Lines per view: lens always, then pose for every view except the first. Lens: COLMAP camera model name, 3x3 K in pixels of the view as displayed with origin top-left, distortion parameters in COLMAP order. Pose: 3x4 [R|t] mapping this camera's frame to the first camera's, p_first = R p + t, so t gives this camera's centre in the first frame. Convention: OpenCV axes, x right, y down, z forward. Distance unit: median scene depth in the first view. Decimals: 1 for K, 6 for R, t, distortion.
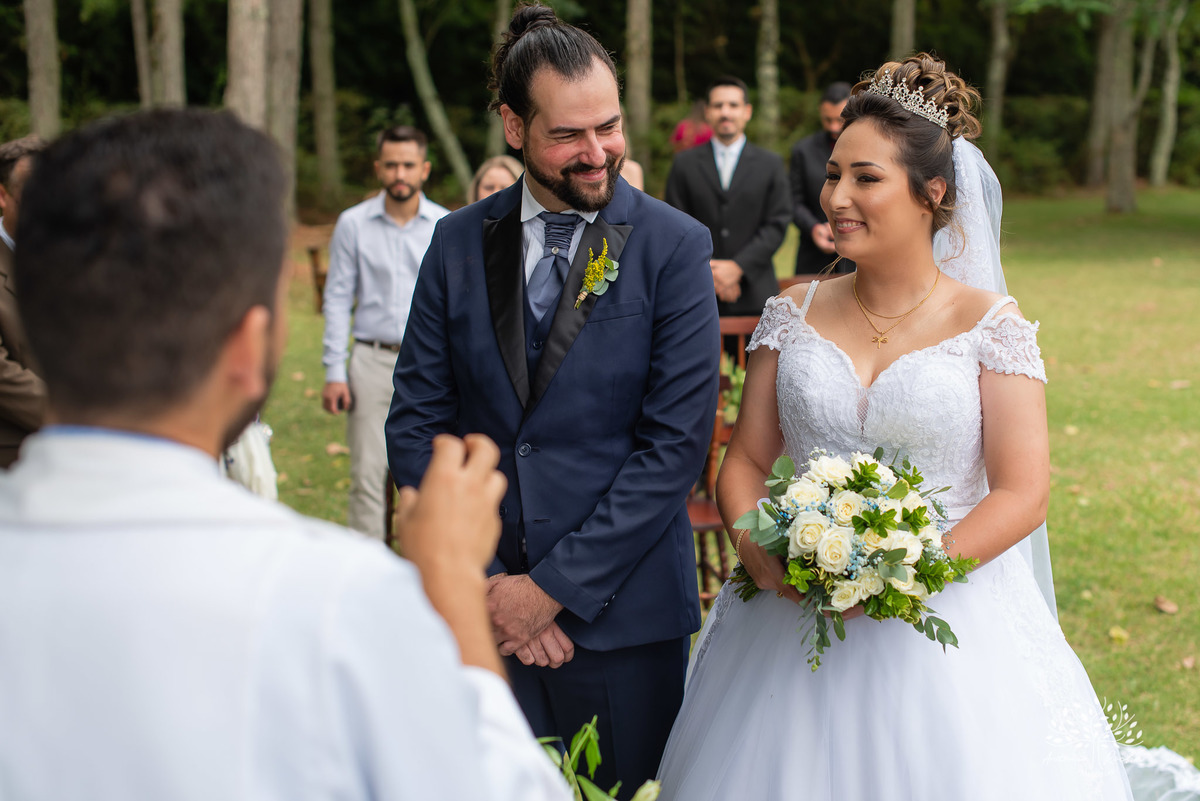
lens RADIAL K [[2254.3, 0, 600.0], [0, 2254.3, 400.5], [0, 0, 1]] dist [0.231480, -2.295456]
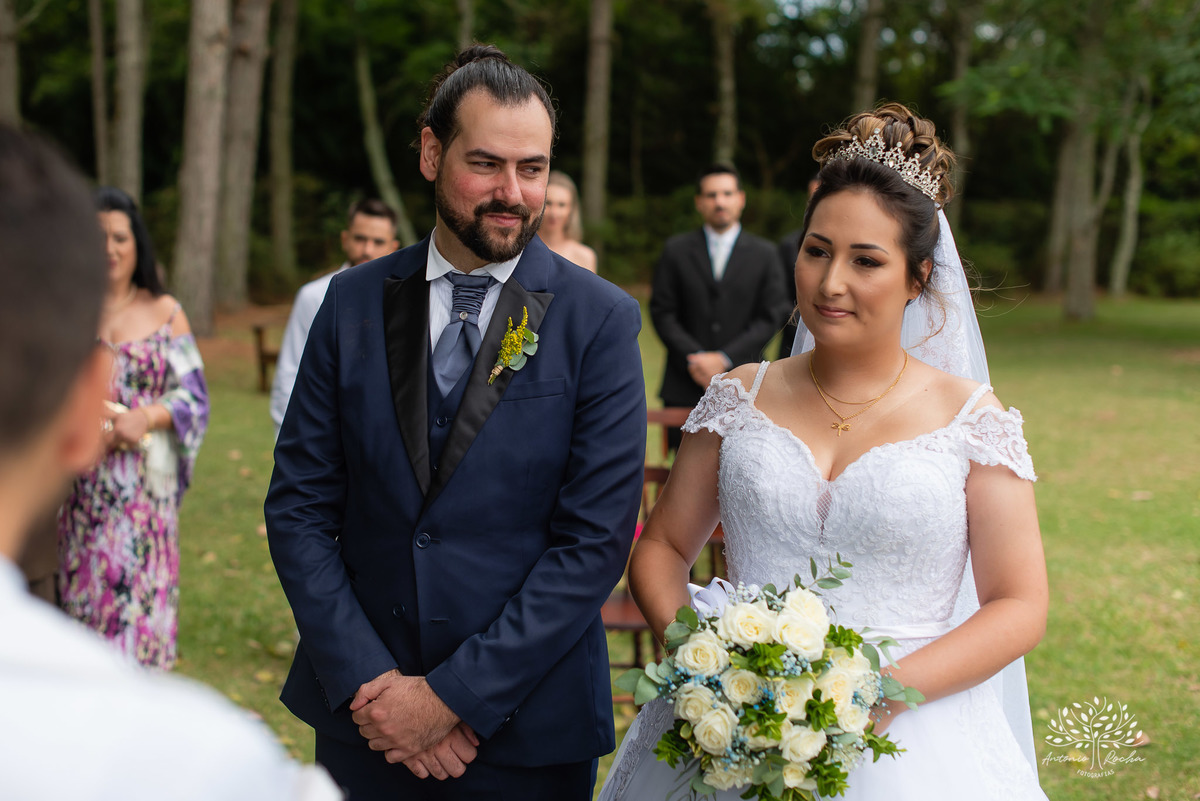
lens RADIAL K [[1208.5, 0, 599.0], [0, 1208.5, 421.9], [0, 0, 1]] dist [-0.021425, -0.022033]
pose [[0.997486, 0.032816, -0.062815, 0.057309], [-0.036635, 0.997486, -0.060652, 0.001156], [0.060667, 0.062801, 0.996181, 0.482736]]
